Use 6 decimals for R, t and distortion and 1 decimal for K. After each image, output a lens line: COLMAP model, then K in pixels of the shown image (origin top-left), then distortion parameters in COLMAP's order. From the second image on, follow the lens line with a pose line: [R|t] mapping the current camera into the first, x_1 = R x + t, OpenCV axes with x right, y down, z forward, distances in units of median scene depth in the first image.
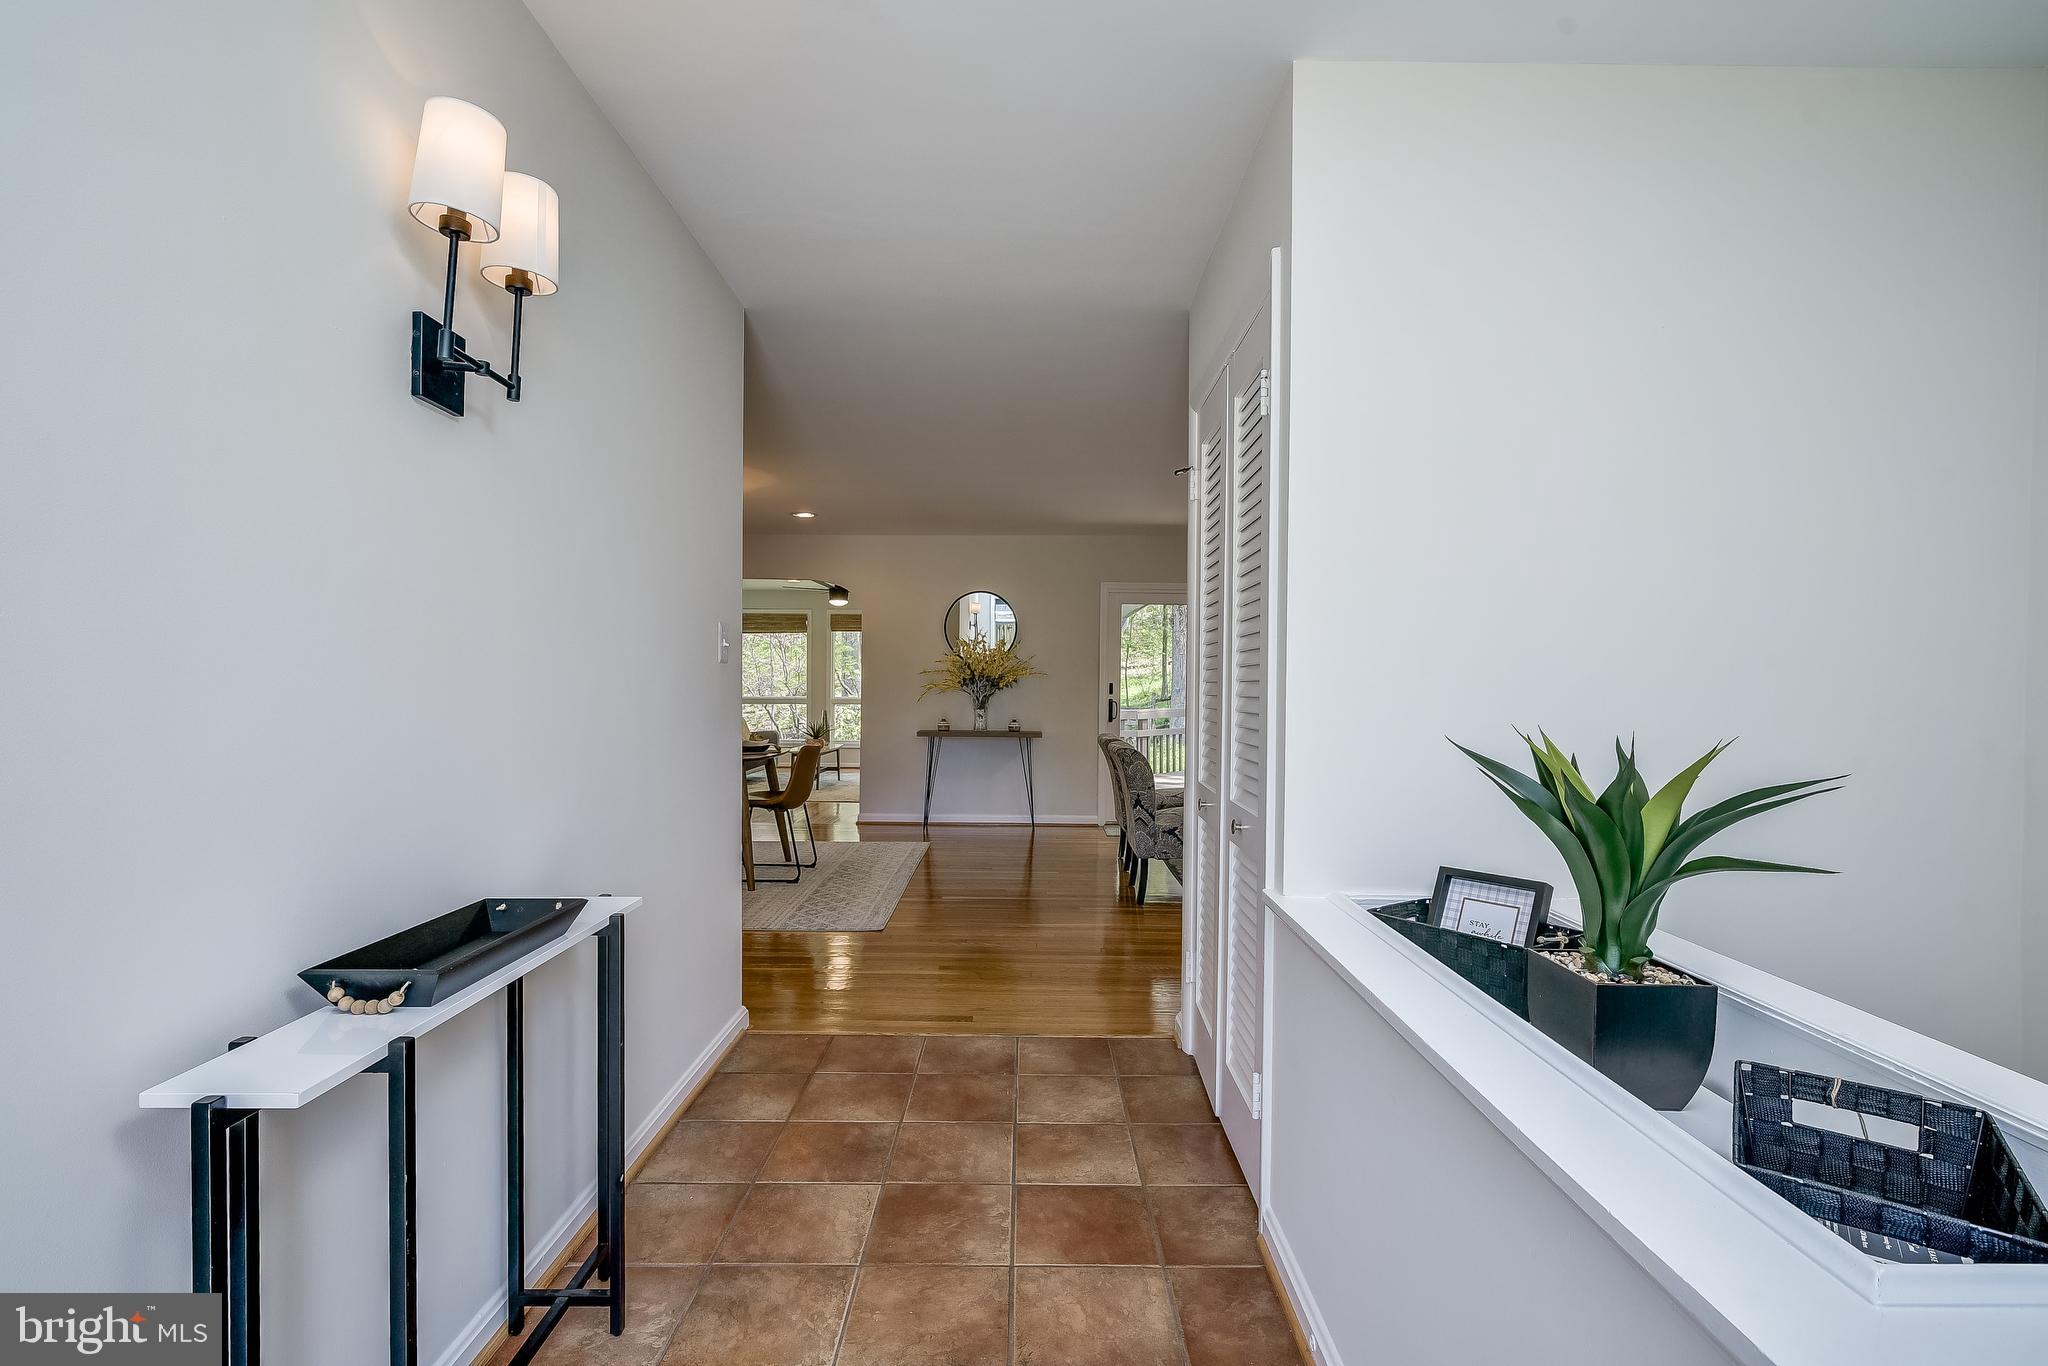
lens RADIAL K [[935.1, 0, 1032.0], [0, 935.1, 686.1], [0, 0, 1]] dist [-0.002382, 0.001082]
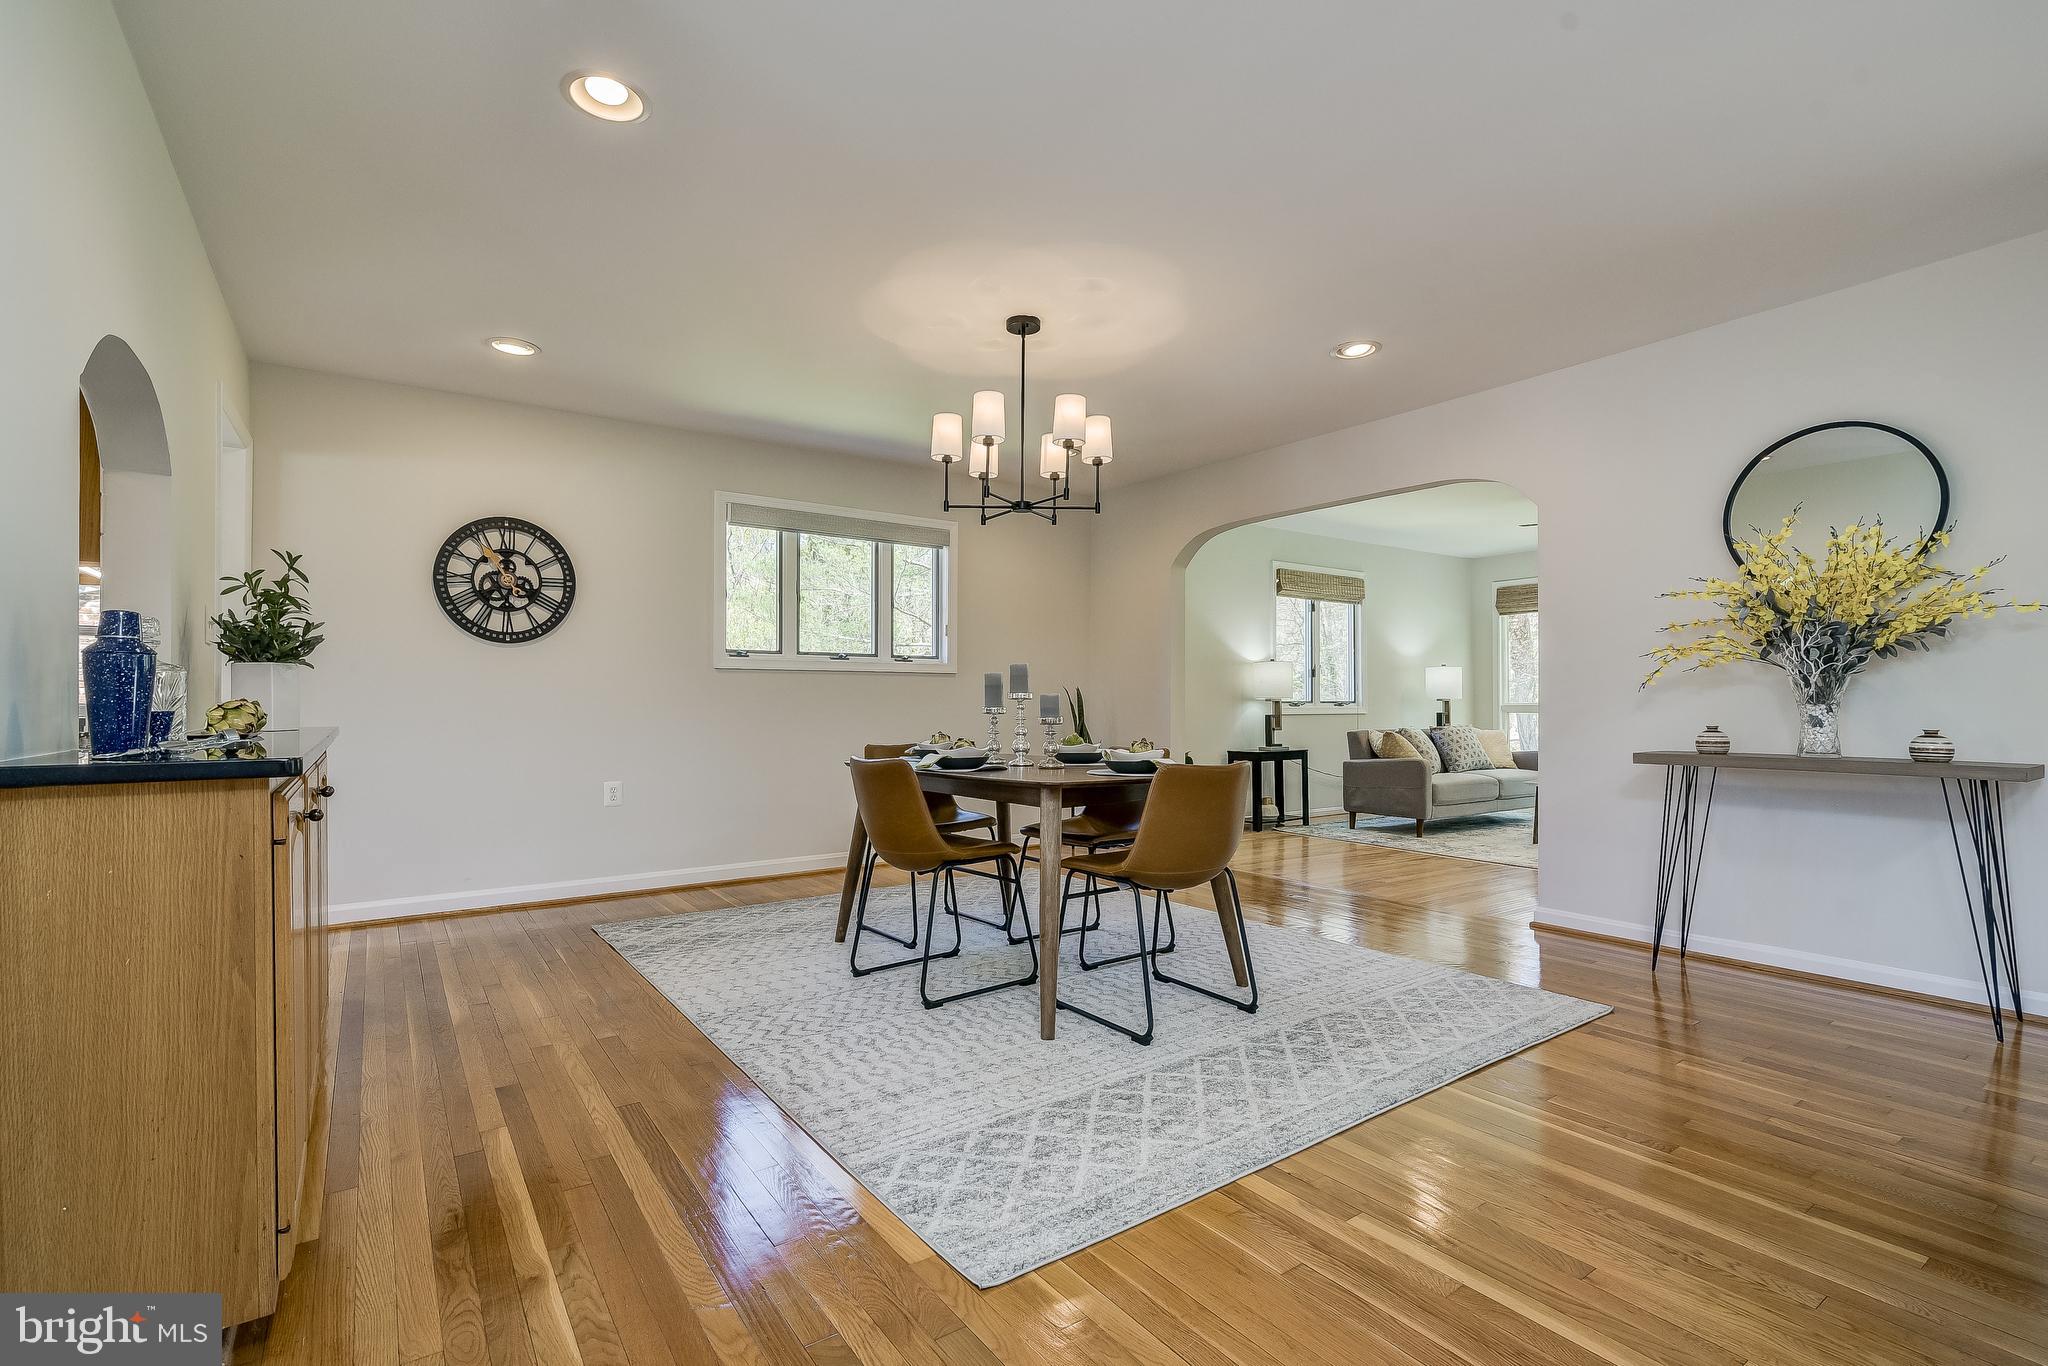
lens RADIAL K [[935.1, 0, 1027.0], [0, 935.1, 692.4], [0, 0, 1]] dist [-0.002382, 0.001082]
pose [[0.578981, -0.024650, -0.814969, 0.078587], [0.000938, 0.999562, -0.029567, 0.030649], [0.815341, 0.016354, 0.578750, 0.477088]]
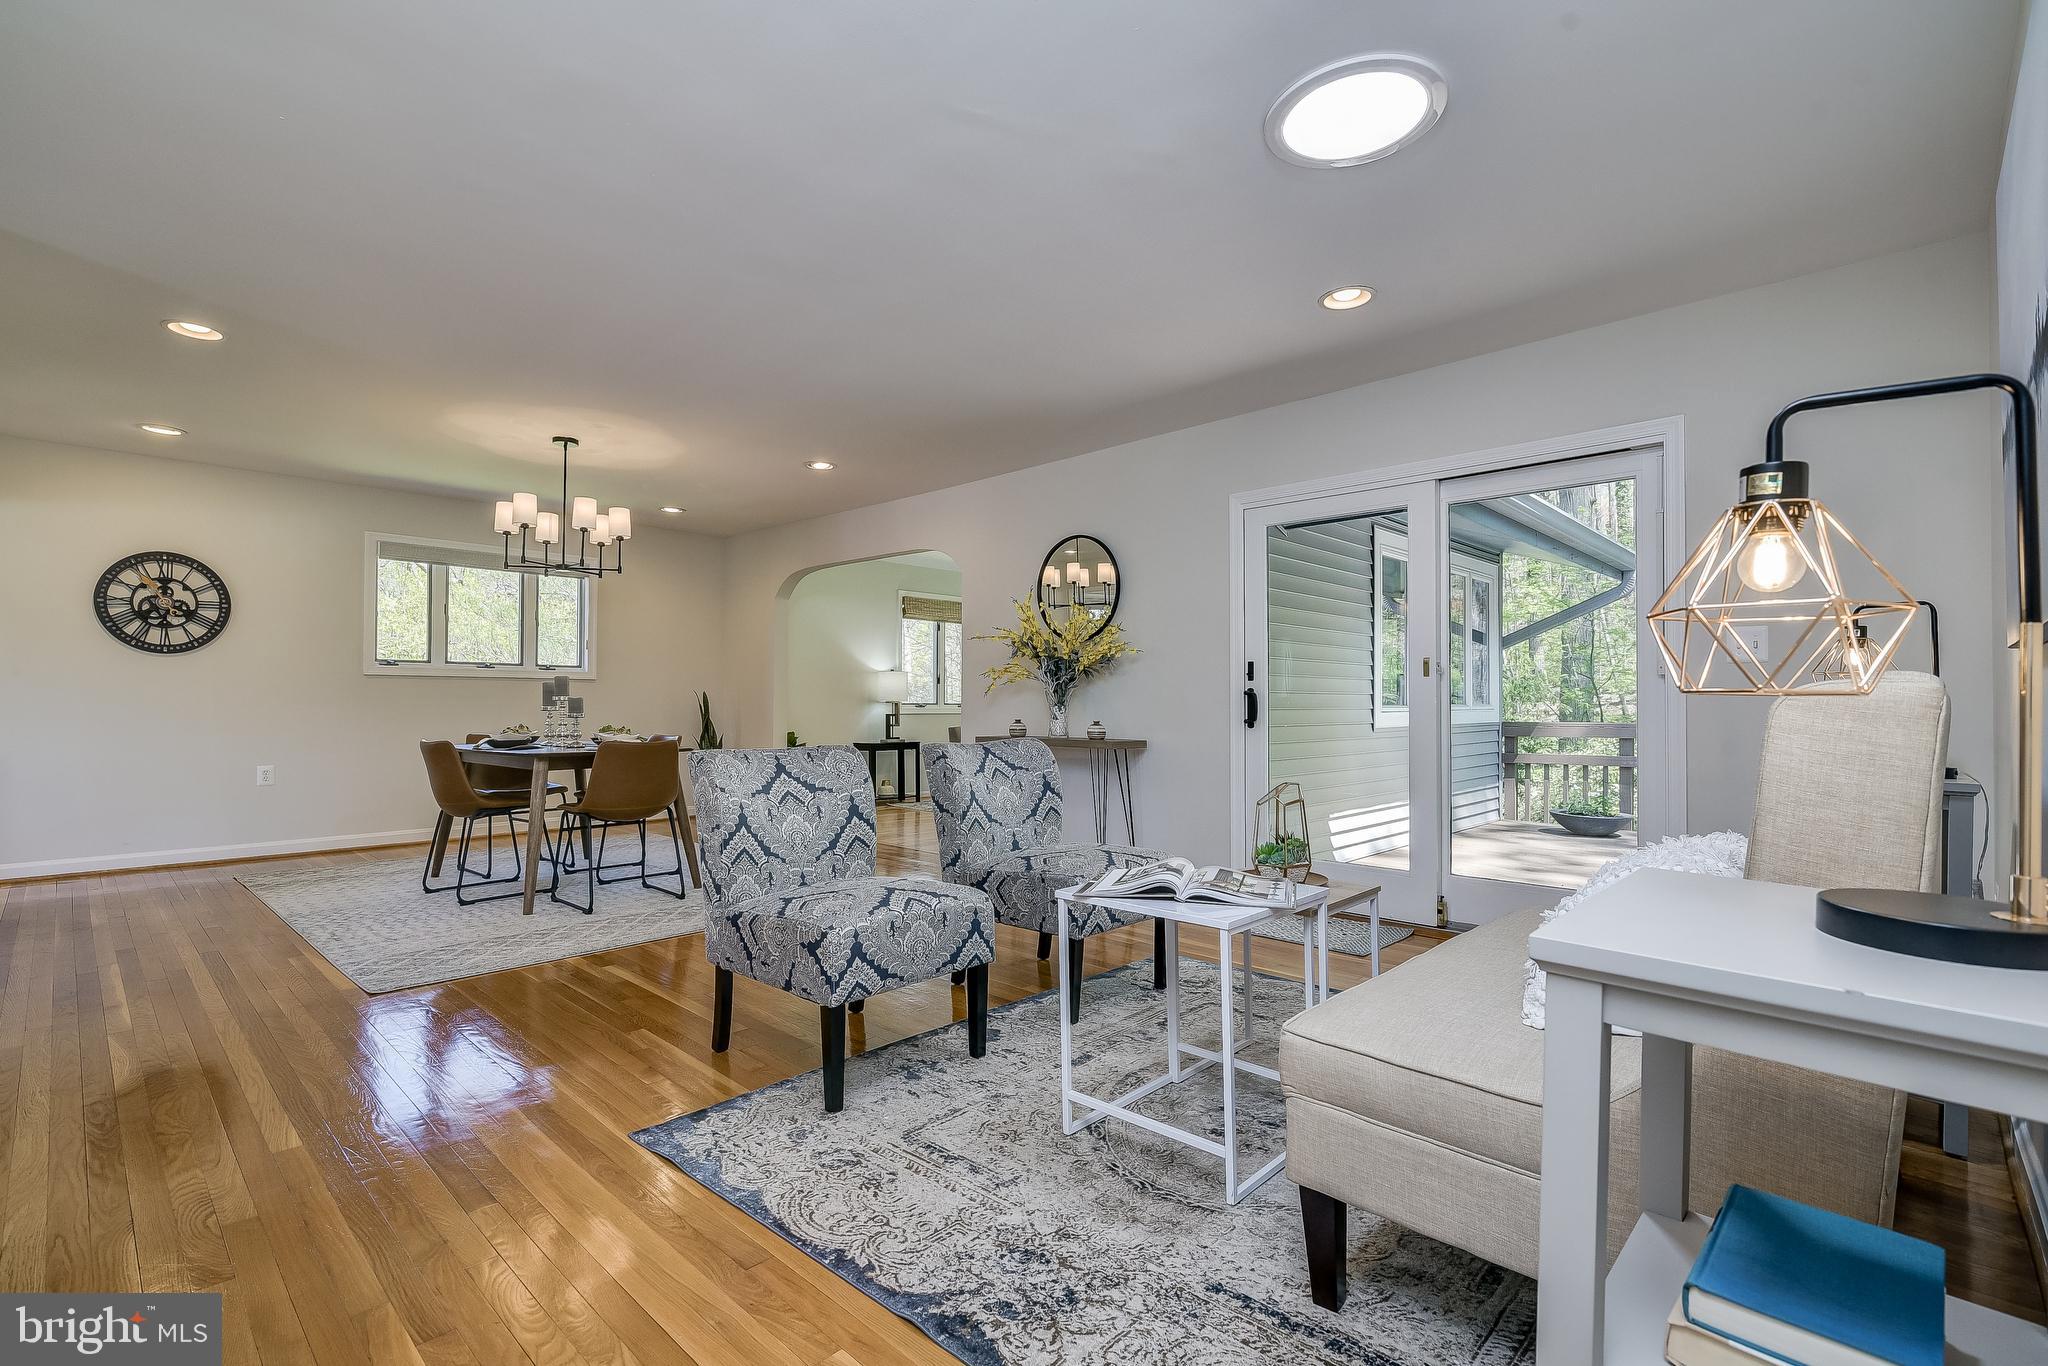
lens RADIAL K [[935.1, 0, 1024.1], [0, 935.1, 691.9], [0, 0, 1]] dist [-0.002382, 0.001082]
pose [[0.723150, -0.022815, -0.690314, 0.398842], [0.001004, 0.999488, -0.031982, 0.035722], [0.690690, 0.022435, 0.722802, 0.487657]]
